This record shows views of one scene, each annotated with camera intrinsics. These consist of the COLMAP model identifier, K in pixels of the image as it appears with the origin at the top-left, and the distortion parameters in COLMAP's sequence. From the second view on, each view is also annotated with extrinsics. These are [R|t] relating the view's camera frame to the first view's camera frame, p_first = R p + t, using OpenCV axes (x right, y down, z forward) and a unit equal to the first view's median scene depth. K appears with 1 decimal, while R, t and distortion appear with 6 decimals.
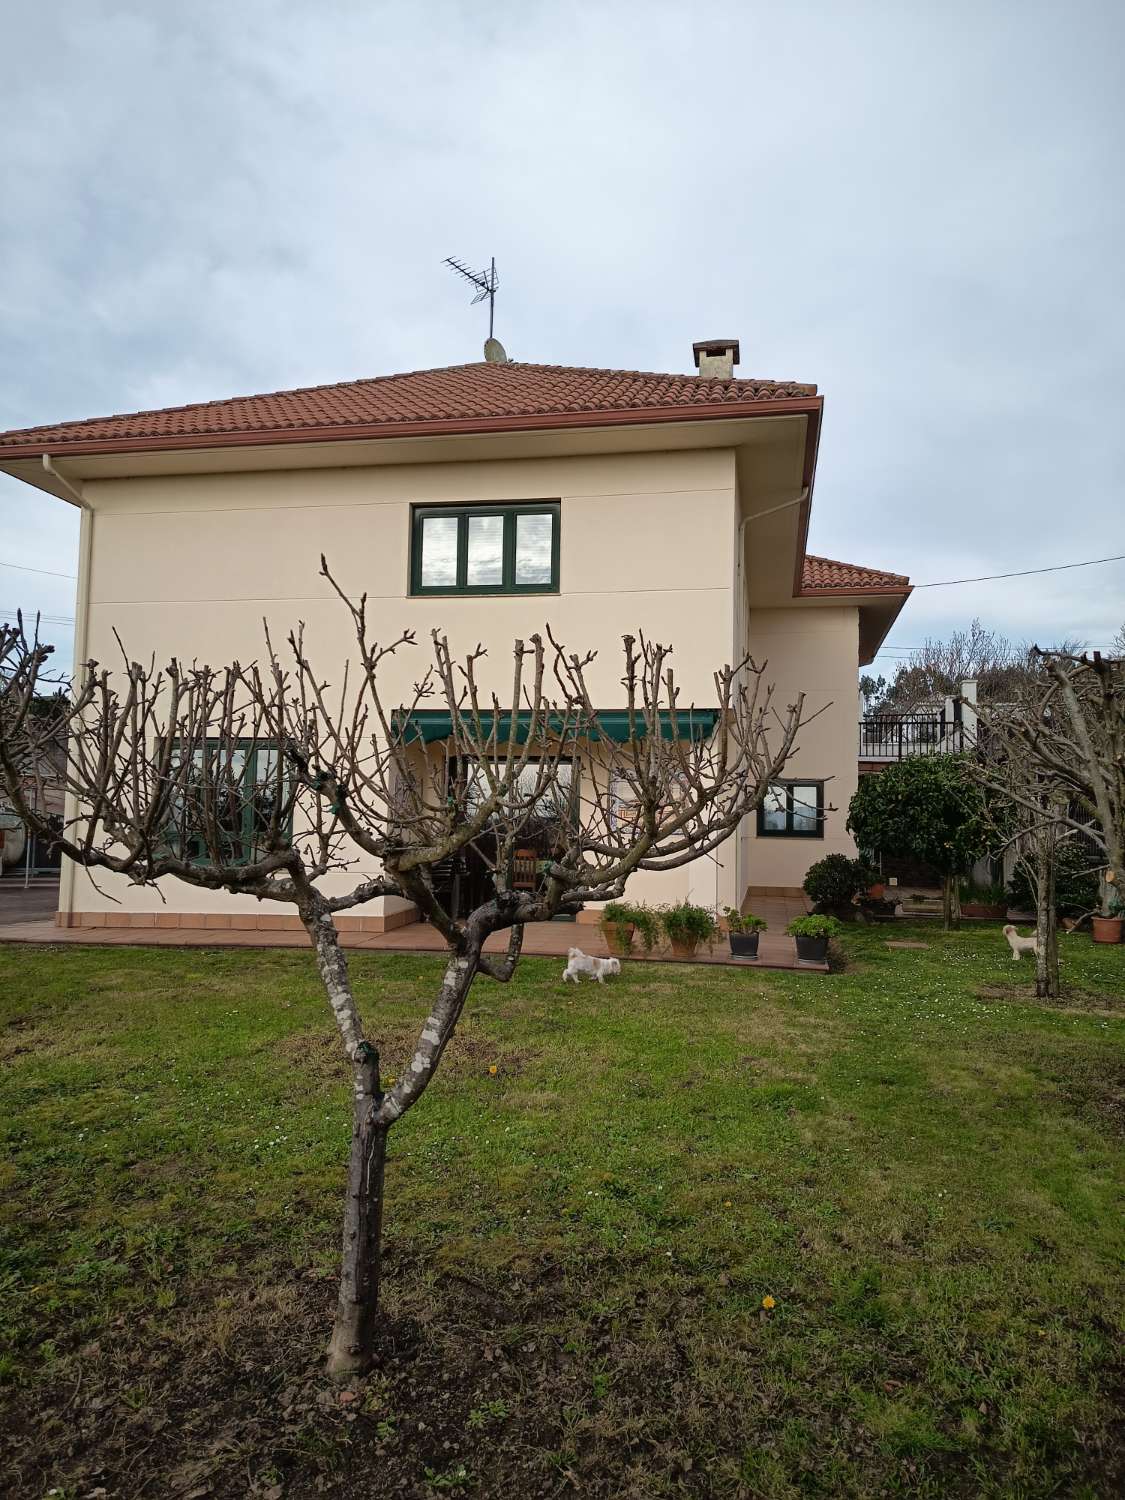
lens RADIAL K [[1046.6, 0, 562.5], [0, 1046.6, 750.0], [0, 0, 1]] dist [-0.081009, 0.001508]
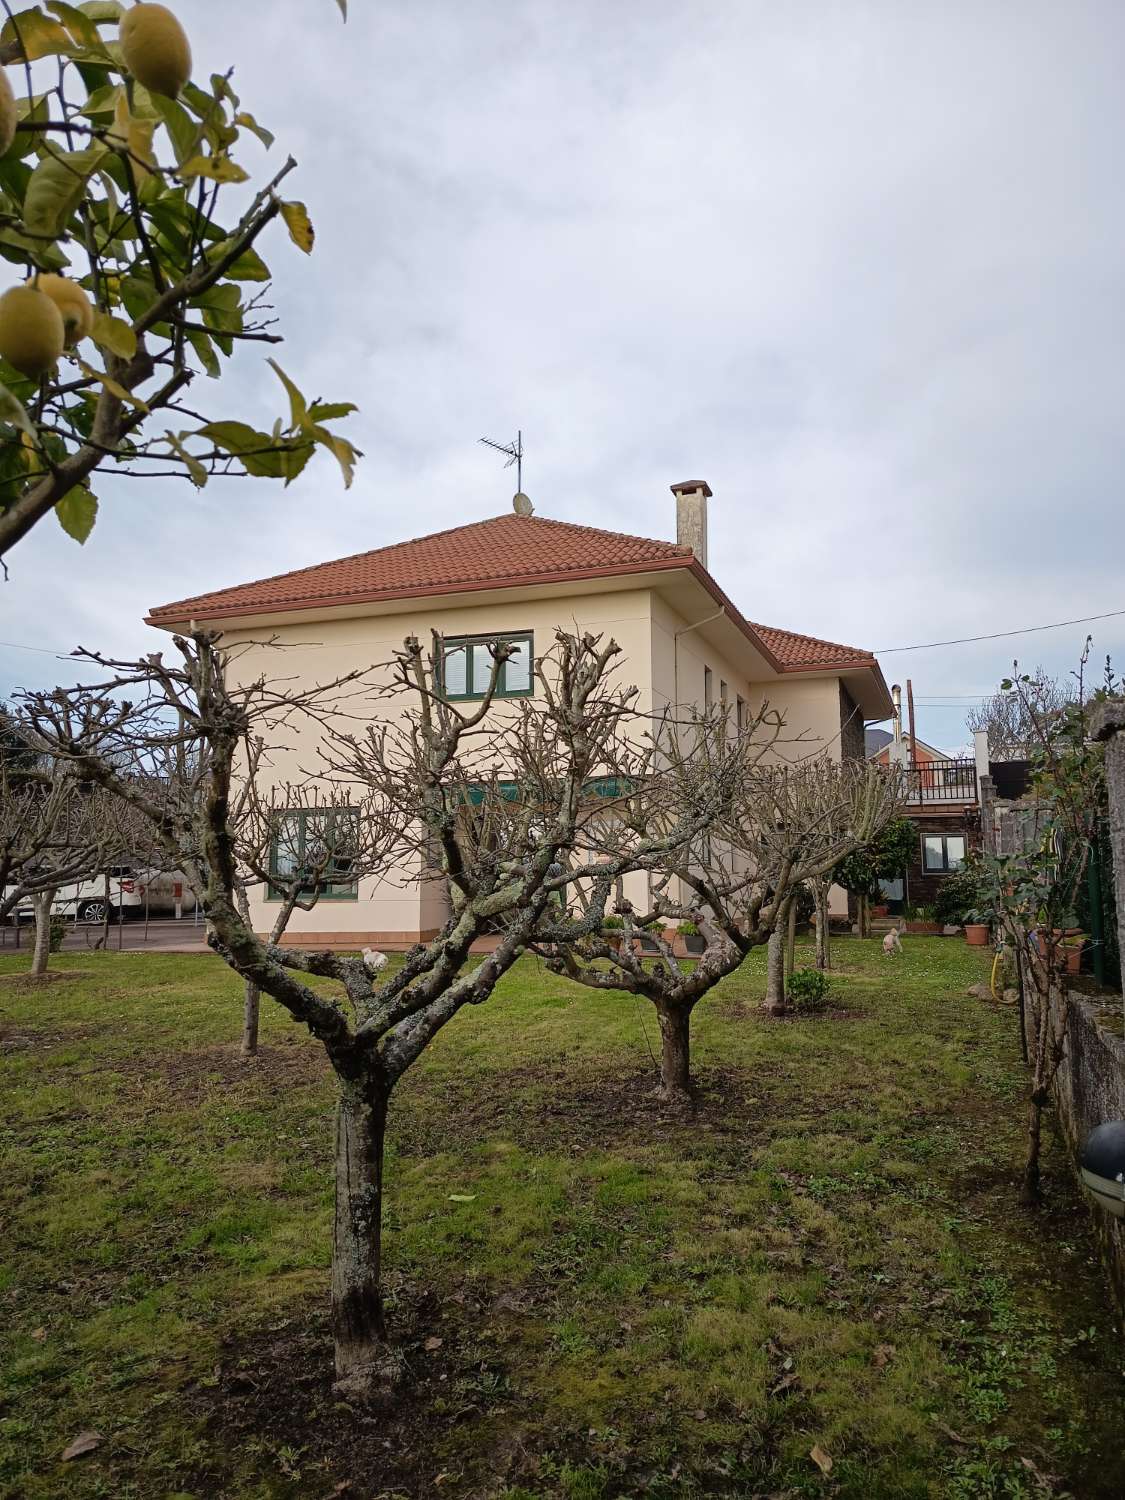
lens RADIAL K [[1048.8, 0, 562.5], [0, 1048.8, 750.0], [0, 0, 1]] dist [0.001000, -0.000255]
pose [[0.986482, -0.037786, -0.159456, 0.185801], [0.029863, 0.998211, -0.051794, 0.000284], [0.161128, 0.046332, 0.985845, -0.295768]]
